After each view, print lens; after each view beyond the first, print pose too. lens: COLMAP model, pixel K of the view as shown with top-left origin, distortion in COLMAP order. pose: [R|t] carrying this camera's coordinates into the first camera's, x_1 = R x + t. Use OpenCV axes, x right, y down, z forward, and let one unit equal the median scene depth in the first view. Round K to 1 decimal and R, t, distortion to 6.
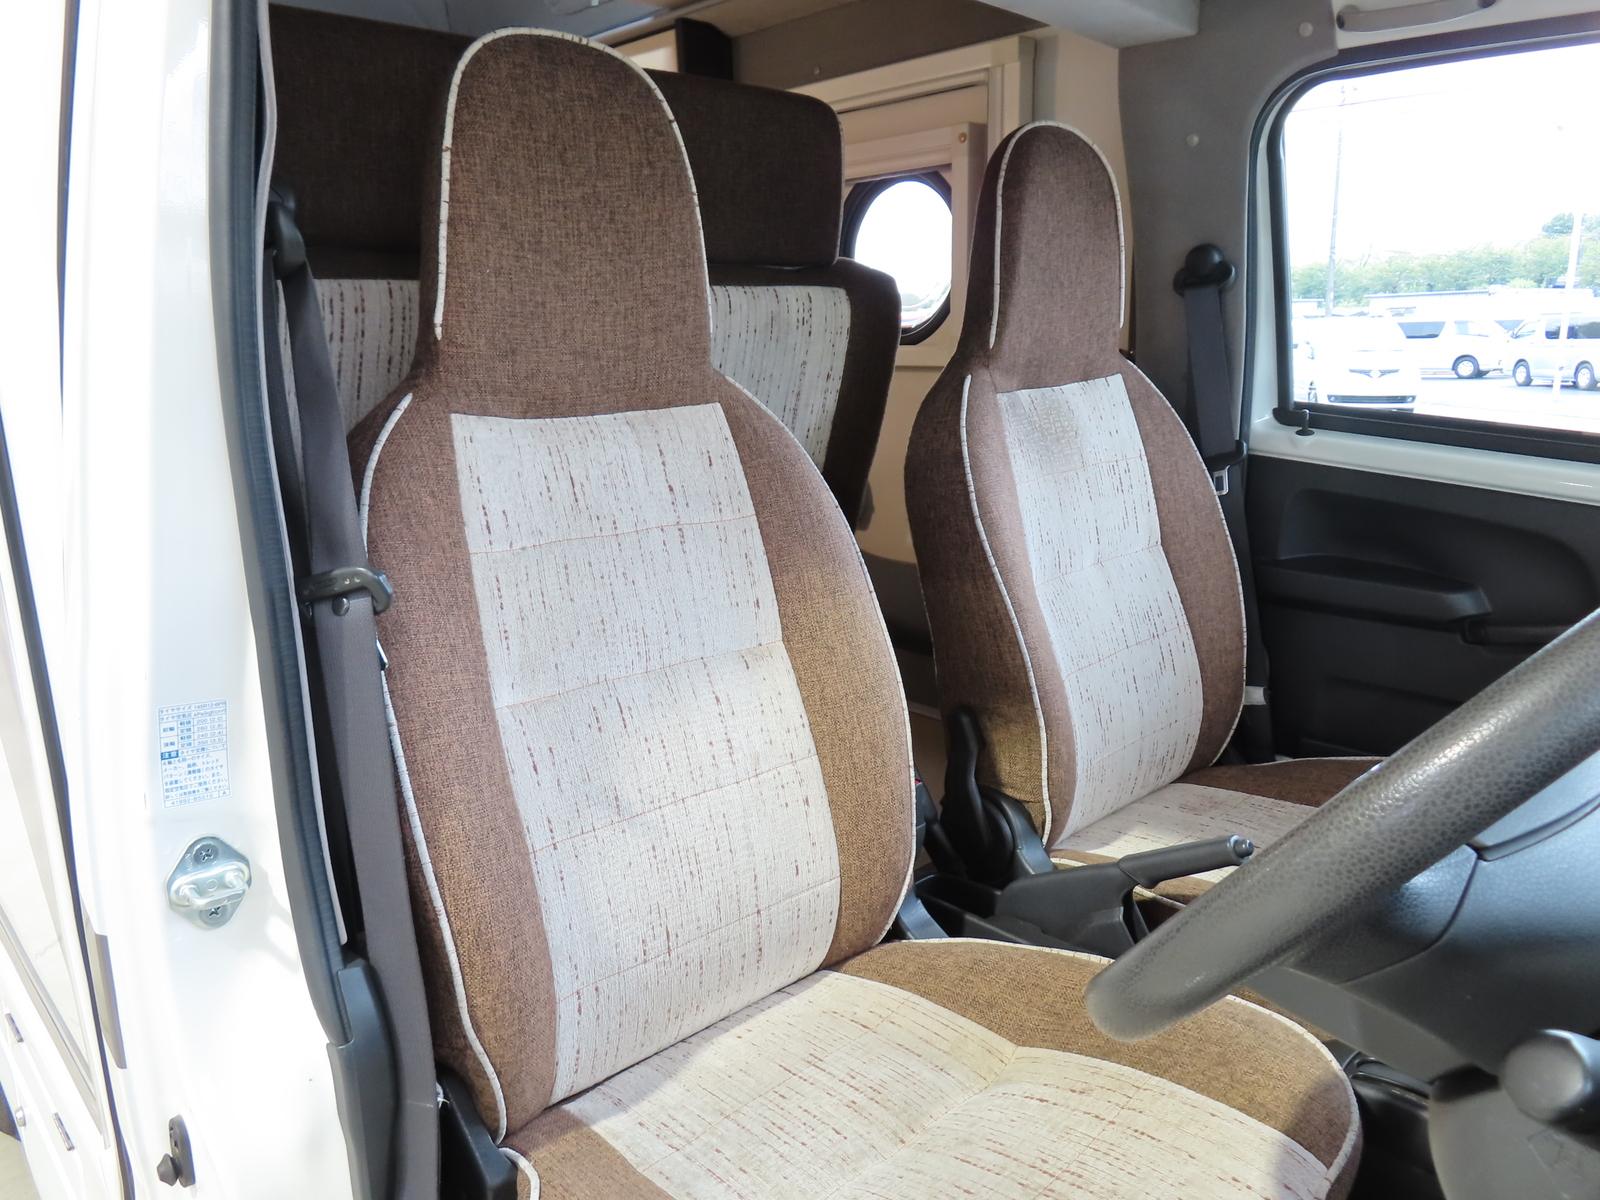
lens RADIAL K [[1145.2, 0, 800.2], [0, 1145.2, 603.4], [0, 0, 1]] dist [-0.004061, -0.026698]
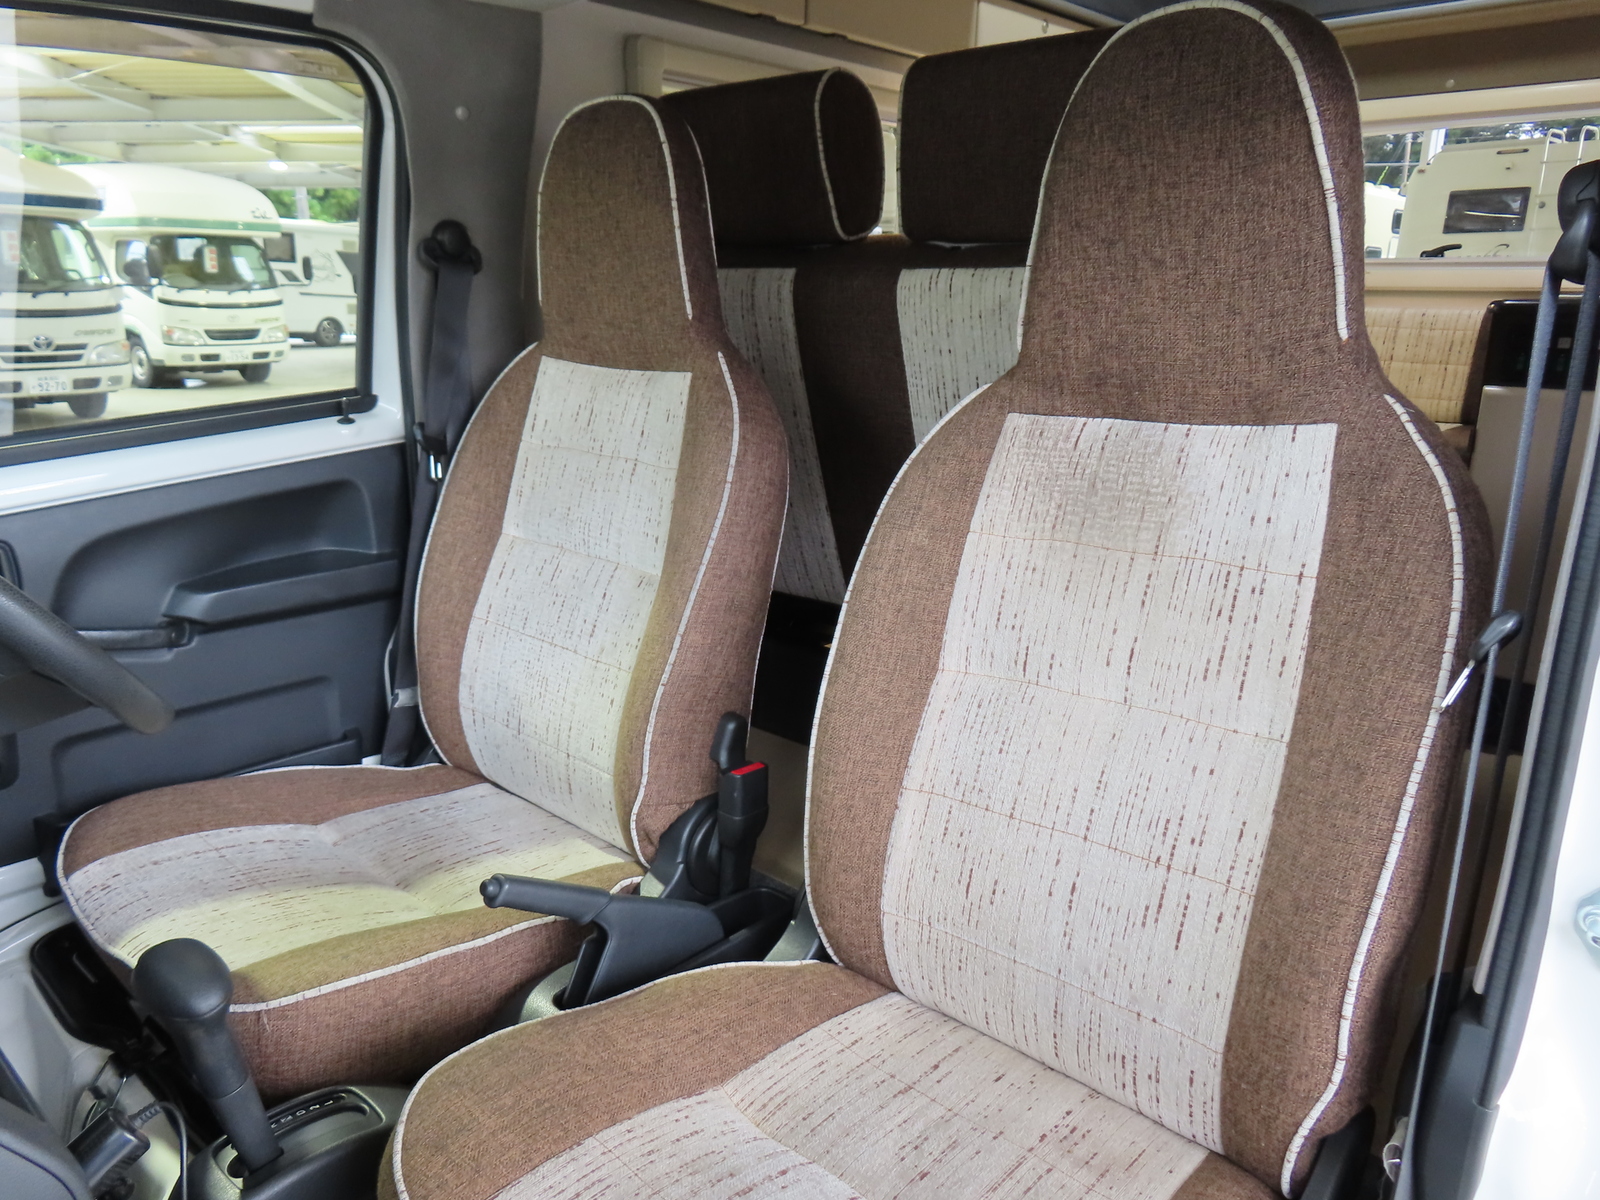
lens RADIAL K [[1145.2, 0, 764.8], [0, 1145.2, 603.6], [0, 0, 1]] dist [-0.004061, -0.026698]
pose [[0.067780, 0.280137, -0.957564, 1.263717], [-0.244264, 0.935222, 0.256310, -0.303518], [0.967337, 0.216526, 0.131817, 1.071186]]
